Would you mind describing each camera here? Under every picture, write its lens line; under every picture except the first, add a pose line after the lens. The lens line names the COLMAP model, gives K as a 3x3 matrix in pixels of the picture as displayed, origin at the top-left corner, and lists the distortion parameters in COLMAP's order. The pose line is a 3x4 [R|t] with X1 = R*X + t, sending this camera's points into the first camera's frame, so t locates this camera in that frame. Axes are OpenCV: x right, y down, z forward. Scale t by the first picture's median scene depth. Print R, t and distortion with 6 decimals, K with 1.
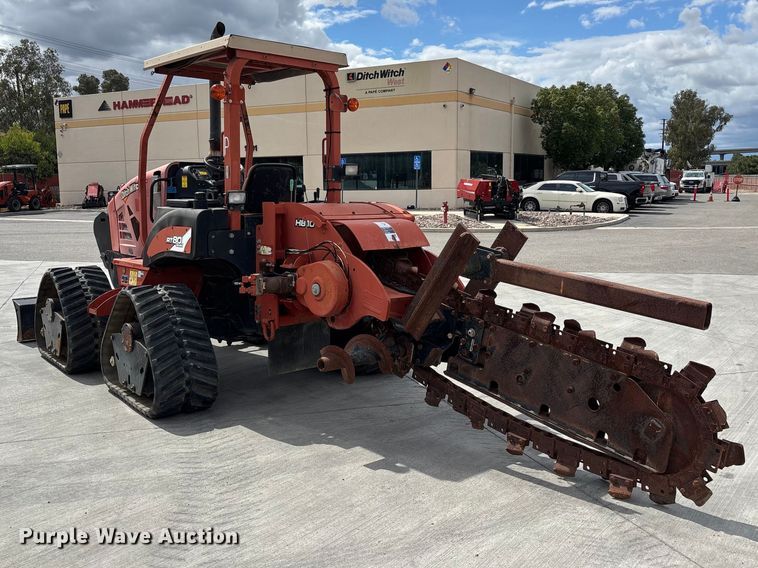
lens RADIAL K [[746.6, 0, 352.6], [0, 746.6, 284.3], [0, 0, 1]] dist [0.030742, 0.000196]
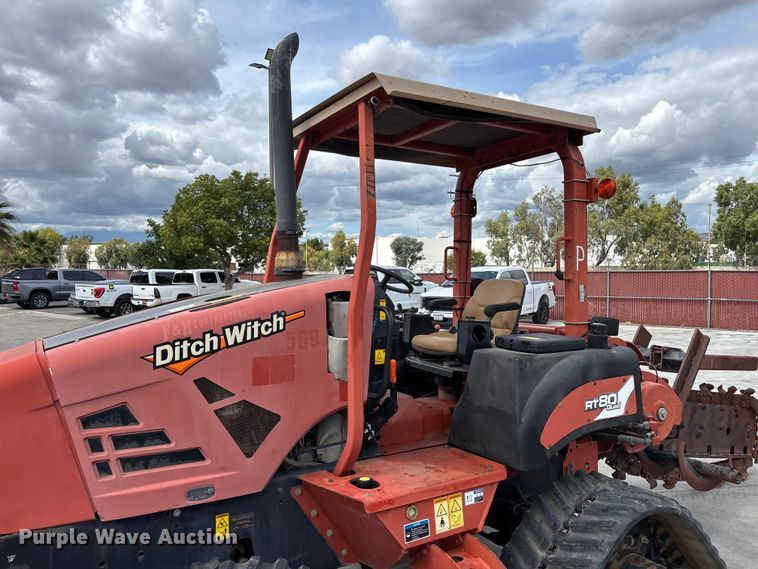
lens RADIAL K [[583.6, 0, 379.0], [0, 583.6, 284.5], [0, 0, 1]] dist [0.025800, -0.000336]
pose [[0.150409, -0.015970, 0.988495, -0.216323], [0.131276, 0.991338, -0.003959, -0.051595], [-0.979869, 0.130361, 0.151203, 0.311814]]
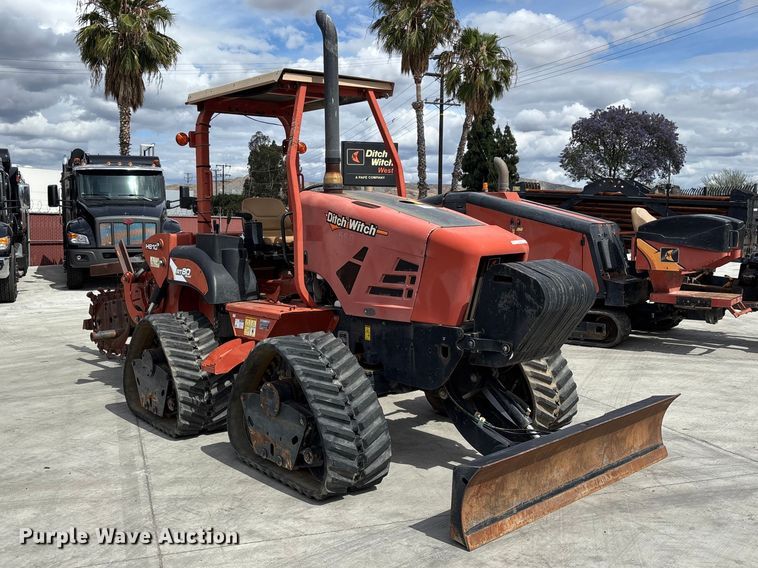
lens RADIAL K [[746.6, 0, 352.6], [0, 746.6, 284.3], [0, 0, 1]] dist [0.030742, 0.000196]
pose [[-0.999894, 0.007274, -0.012624, -0.065858], [0.004369, 0.976270, 0.216514, -0.084255], [0.013900, 0.216435, -0.976198, 0.646352]]
